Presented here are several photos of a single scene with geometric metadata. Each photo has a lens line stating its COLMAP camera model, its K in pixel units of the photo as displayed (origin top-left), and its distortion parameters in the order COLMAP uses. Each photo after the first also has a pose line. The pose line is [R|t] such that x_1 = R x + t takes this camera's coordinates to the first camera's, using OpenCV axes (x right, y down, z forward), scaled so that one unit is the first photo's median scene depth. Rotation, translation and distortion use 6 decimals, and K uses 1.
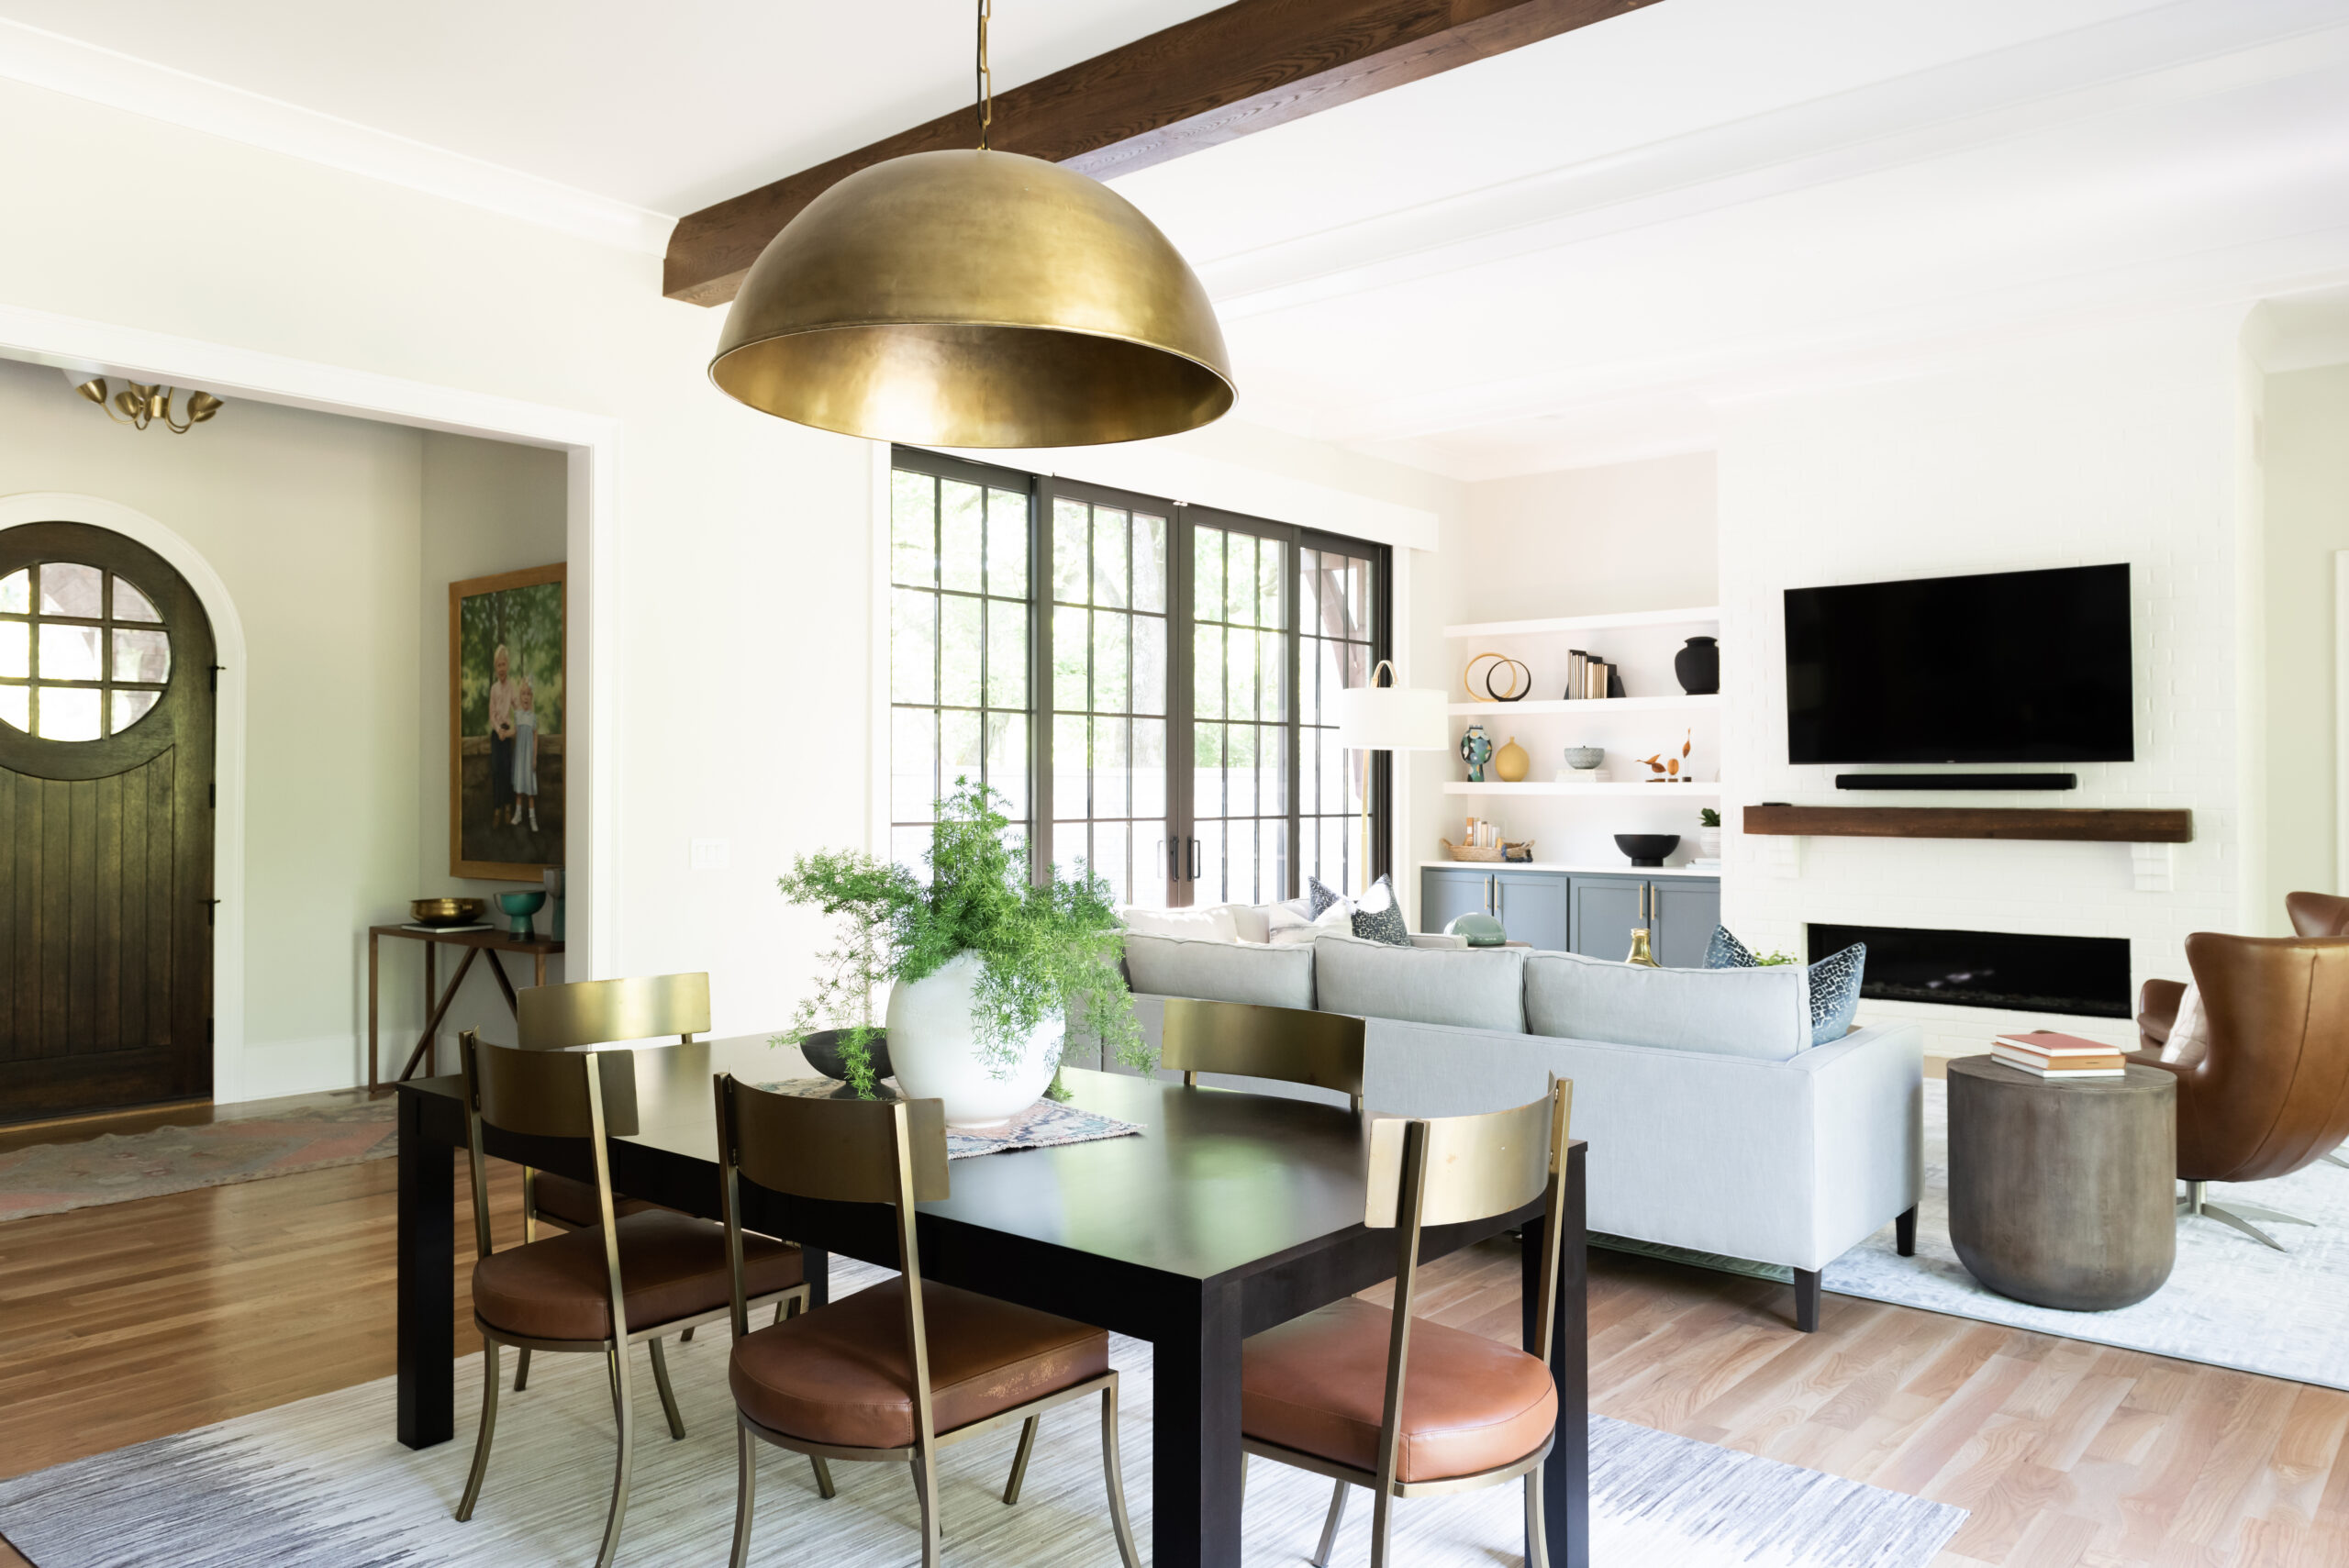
lens RADIAL K [[1649.2, 0, 1209.2], [0, 1649.2, 783.3], [0, 0, 1]] dist [0.002560, -0.003845]
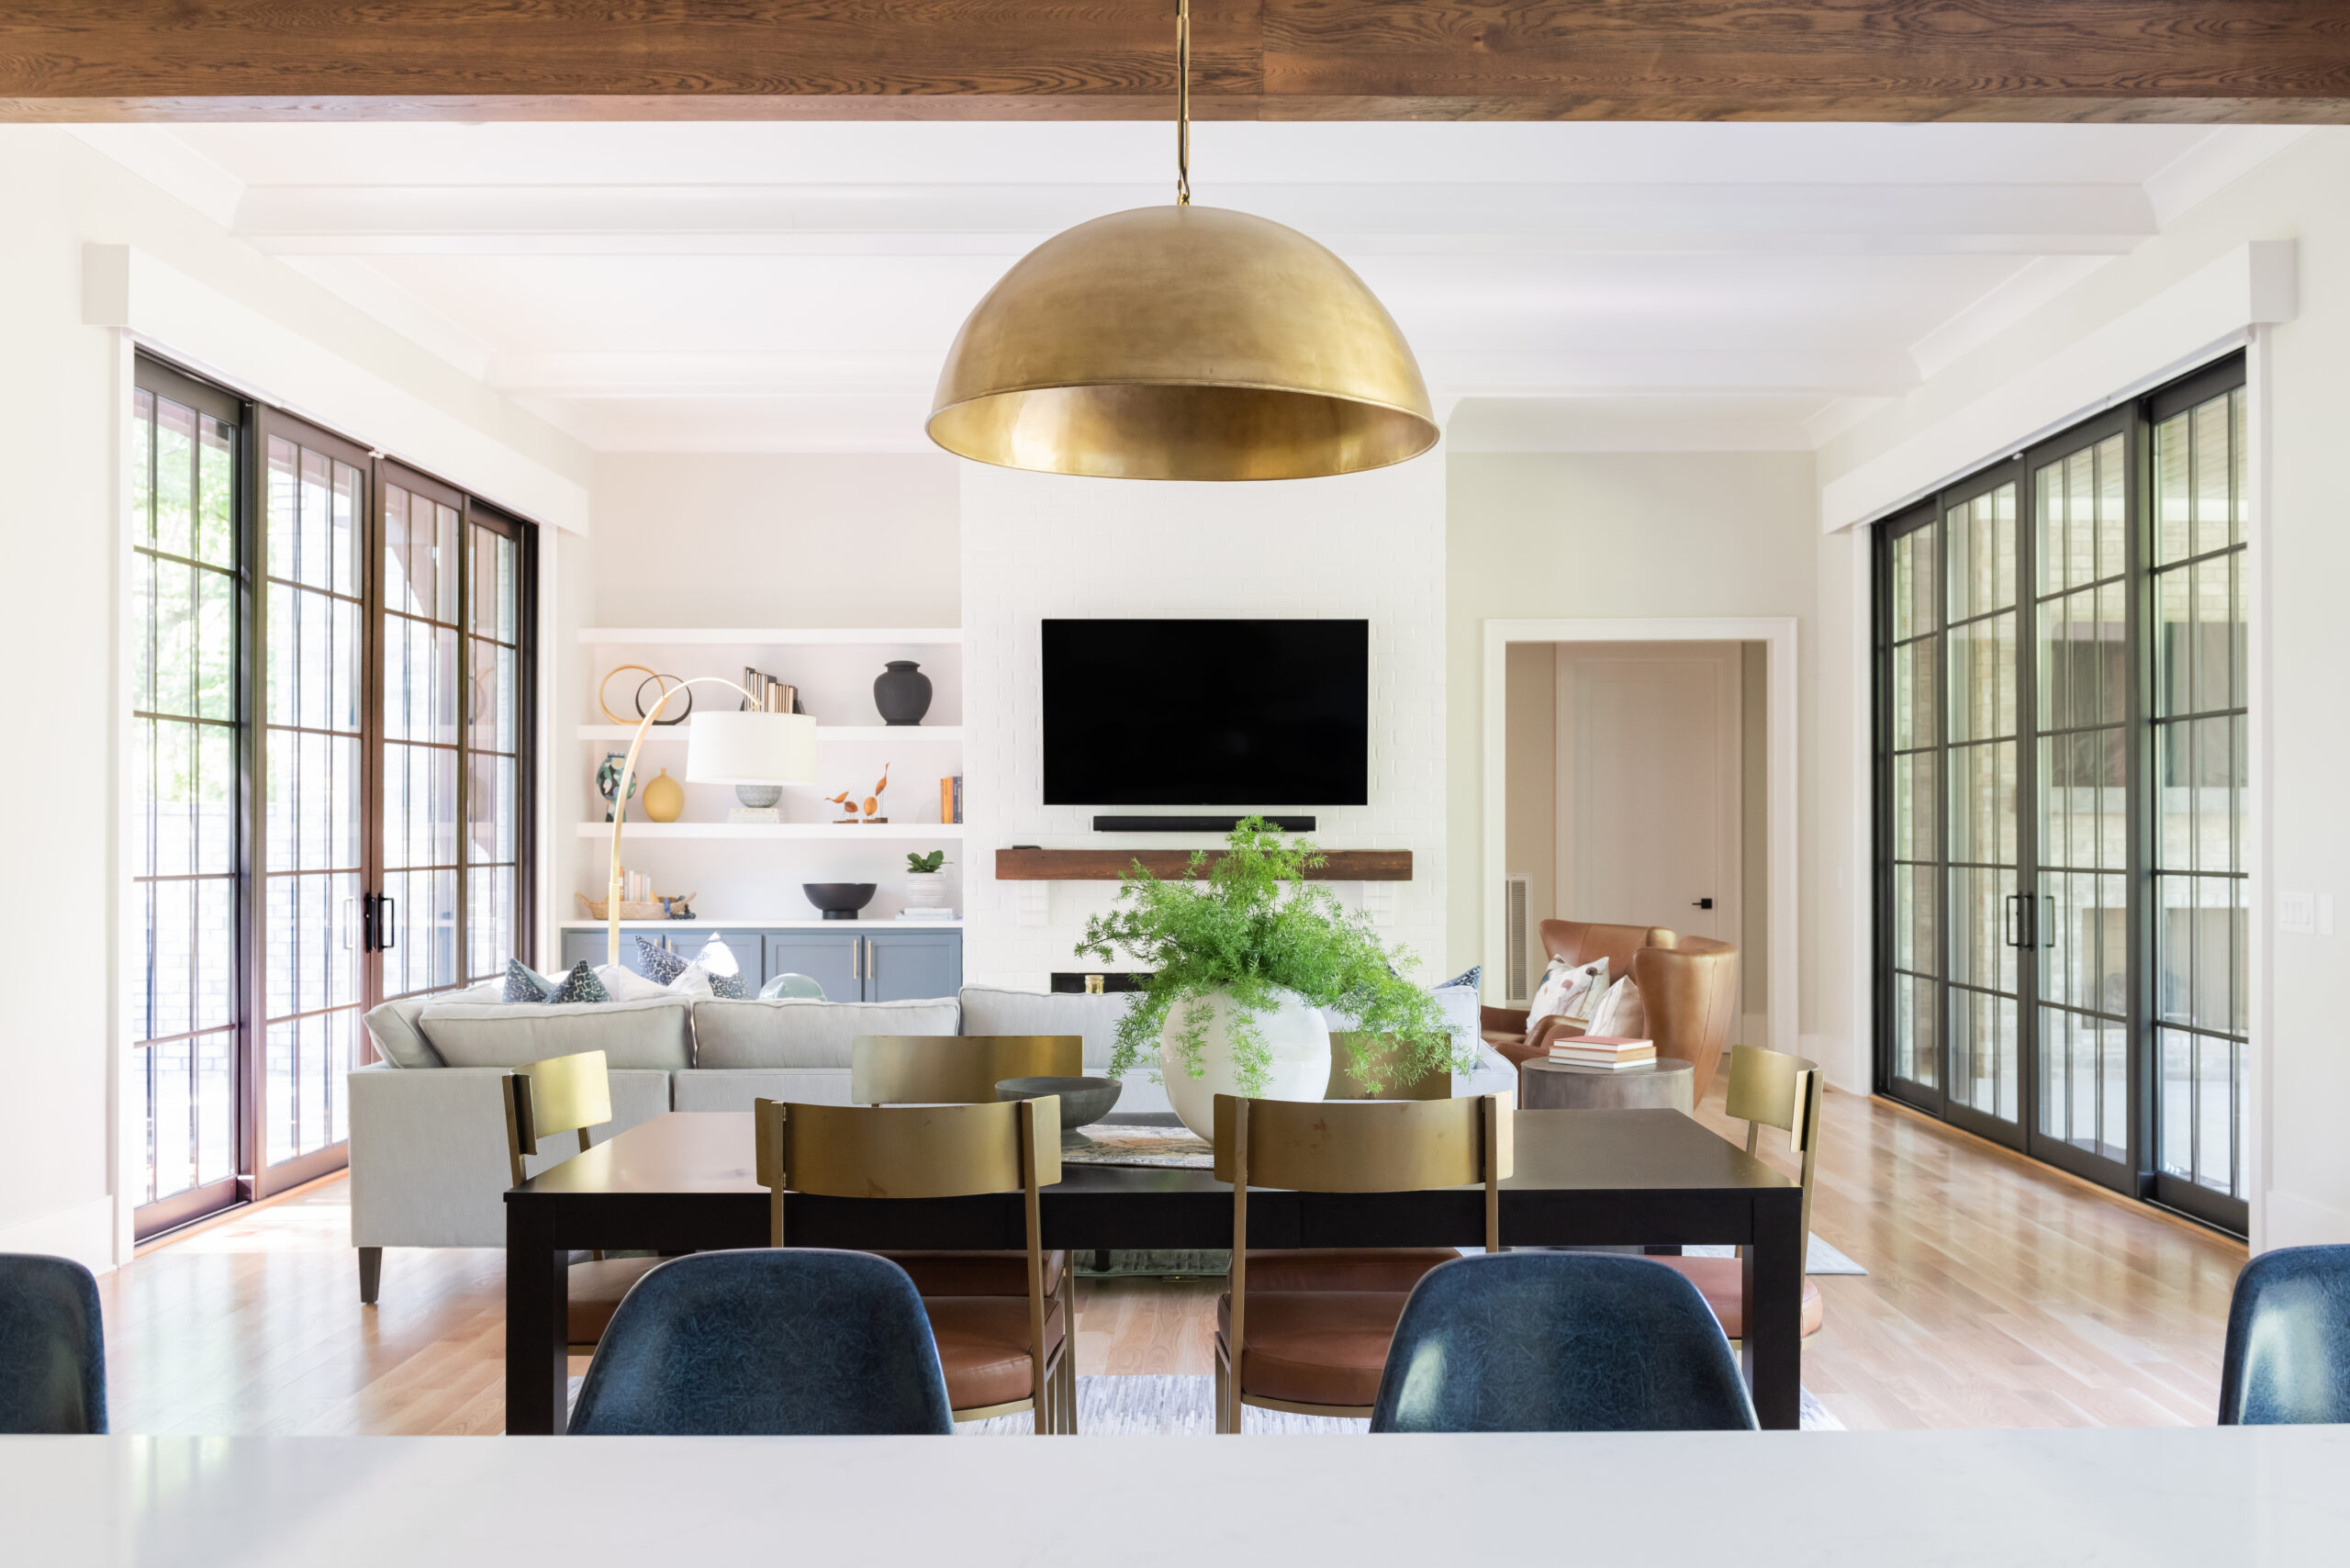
lens RADIAL K [[2218.2, 0, 1179.1], [0, 2218.2, 823.2], [0, 0, 1]] dist [0.002457, -0.004065]
pose [[0.767598, 0.003930, 0.640919, -0.377551], [-0.002699, 0.999992, -0.002899, 0.002346], [-0.640925, 0.000496, 0.767603, -0.018200]]
